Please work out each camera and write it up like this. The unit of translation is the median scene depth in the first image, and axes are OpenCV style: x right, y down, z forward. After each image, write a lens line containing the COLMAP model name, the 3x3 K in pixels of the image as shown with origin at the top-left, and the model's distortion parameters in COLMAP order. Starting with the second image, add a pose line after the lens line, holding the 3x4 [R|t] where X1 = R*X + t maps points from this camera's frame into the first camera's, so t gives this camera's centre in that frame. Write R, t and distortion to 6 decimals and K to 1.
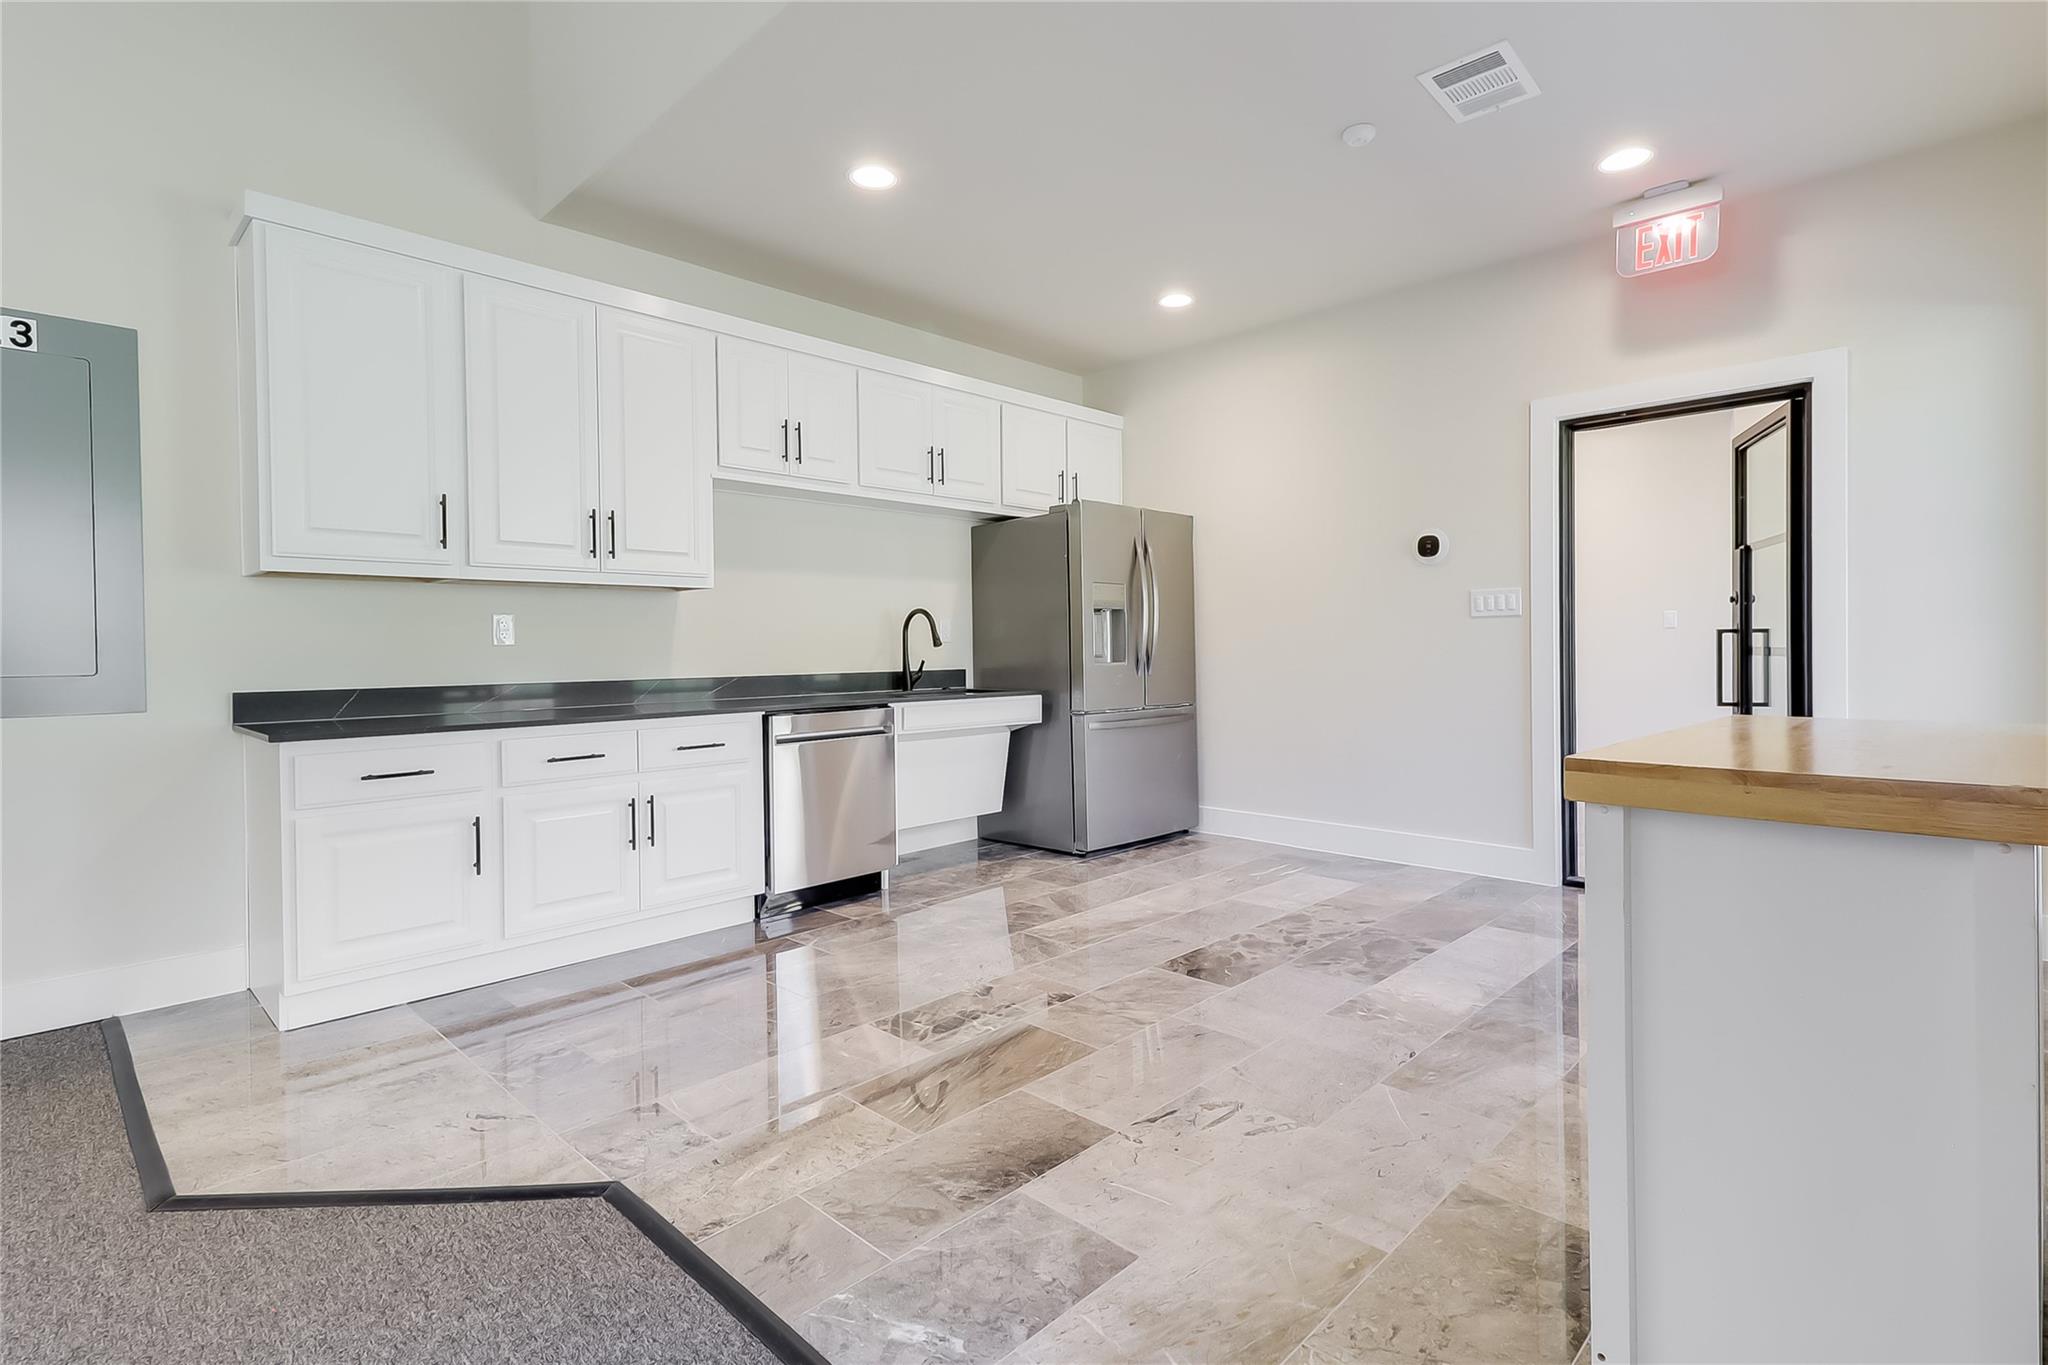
lens RADIAL K [[962.2, 0, 1028.4], [0, 962.2, 673.7], [0, 0, 1]] dist [0.014821, 0.000173]
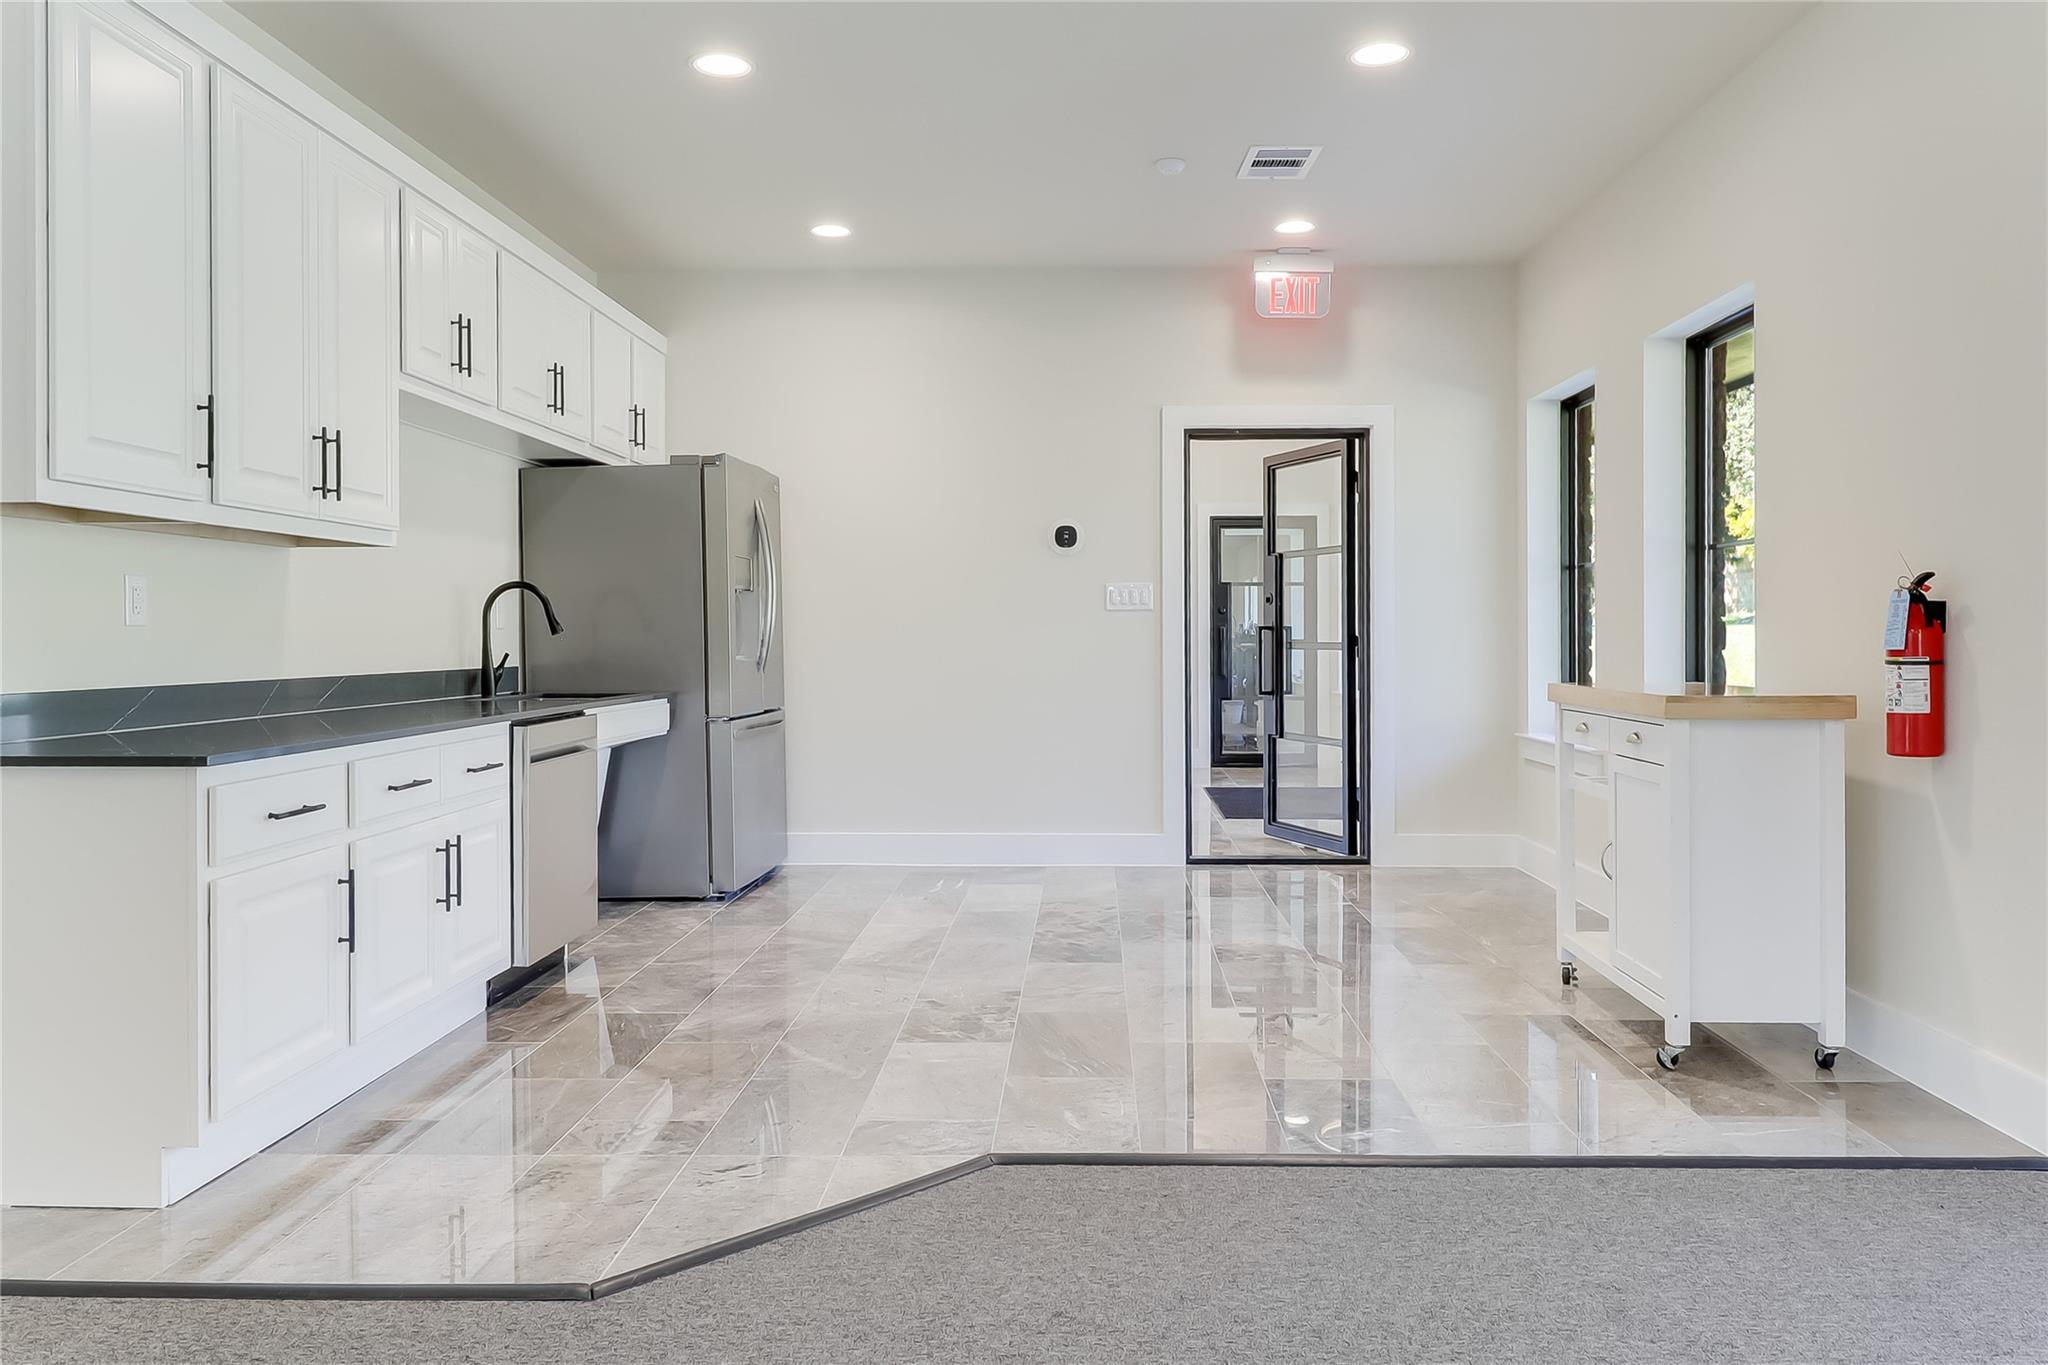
lens RADIAL K [[1463.4, 0, 1024.0], [0, 1463.4, 682.5], [0, 0, 1]] dist [-0.002825, -0.002415]
pose [[0.745841, -0.011284, 0.666028, -0.680899], [0.011103, 0.999928, 0.004507, 0.009617], [-0.666031, 0.004033, 0.745913, -0.085351]]
